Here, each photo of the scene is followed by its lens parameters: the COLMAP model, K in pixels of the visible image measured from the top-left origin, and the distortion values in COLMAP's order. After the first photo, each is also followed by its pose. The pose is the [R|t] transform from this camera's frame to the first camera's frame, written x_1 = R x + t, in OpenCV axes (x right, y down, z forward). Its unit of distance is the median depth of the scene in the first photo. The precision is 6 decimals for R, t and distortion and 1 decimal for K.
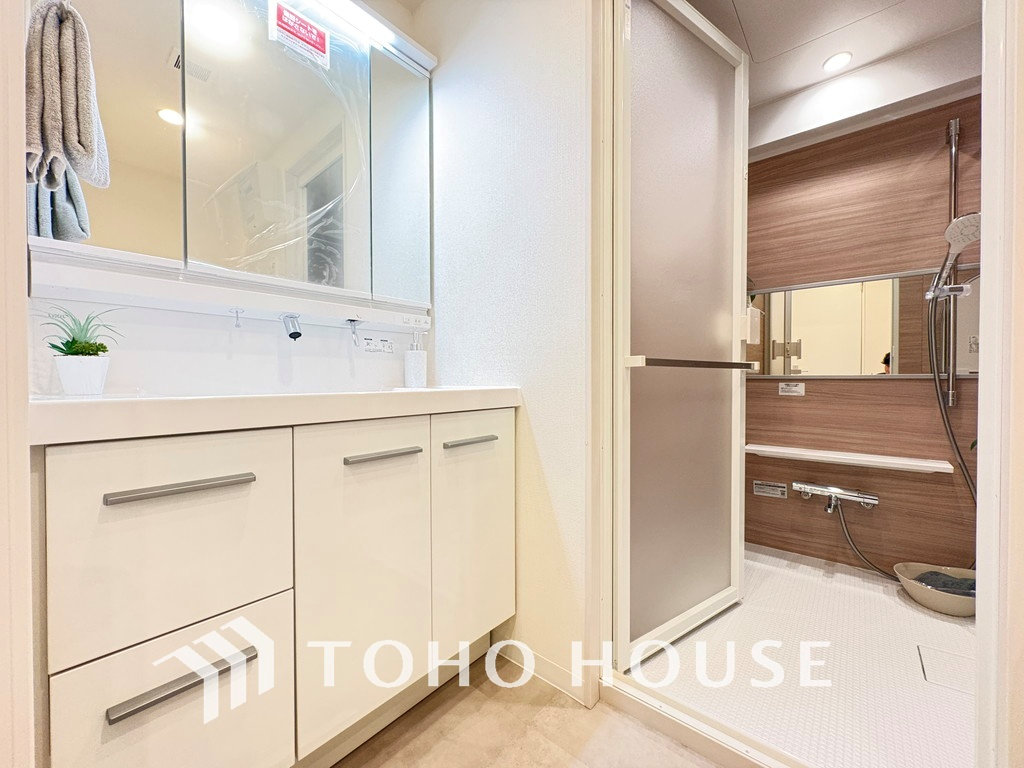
lens RADIAL K [[407.9, 0, 509.4], [0, 407.9, 384.4], [0, 0, 1]] dist [0.001212, 0.000075]
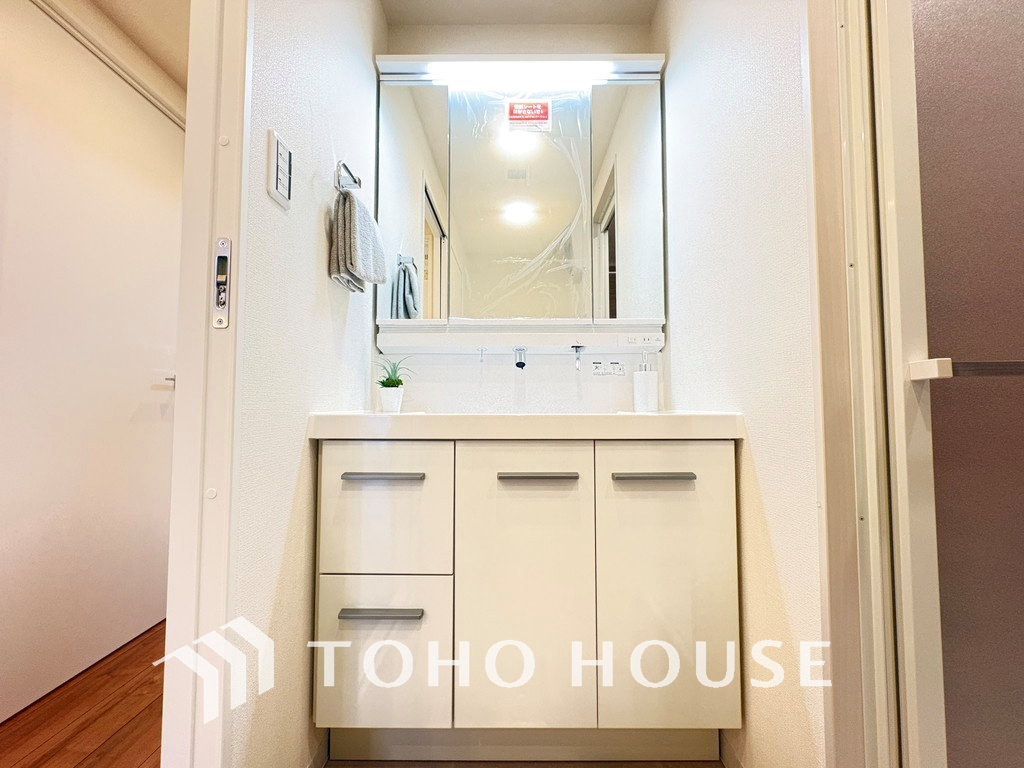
lens RADIAL K [[407.9, 0, 509.4], [0, 407.9, 384.4], [0, 0, 1]] dist [0.001212, 0.000075]
pose [[0.650650, -0.032620, -0.758677, 0.401196], [-0.011719, 0.998527, -0.052983, -0.001472], [0.759287, 0.043364, 0.649309, 0.248339]]
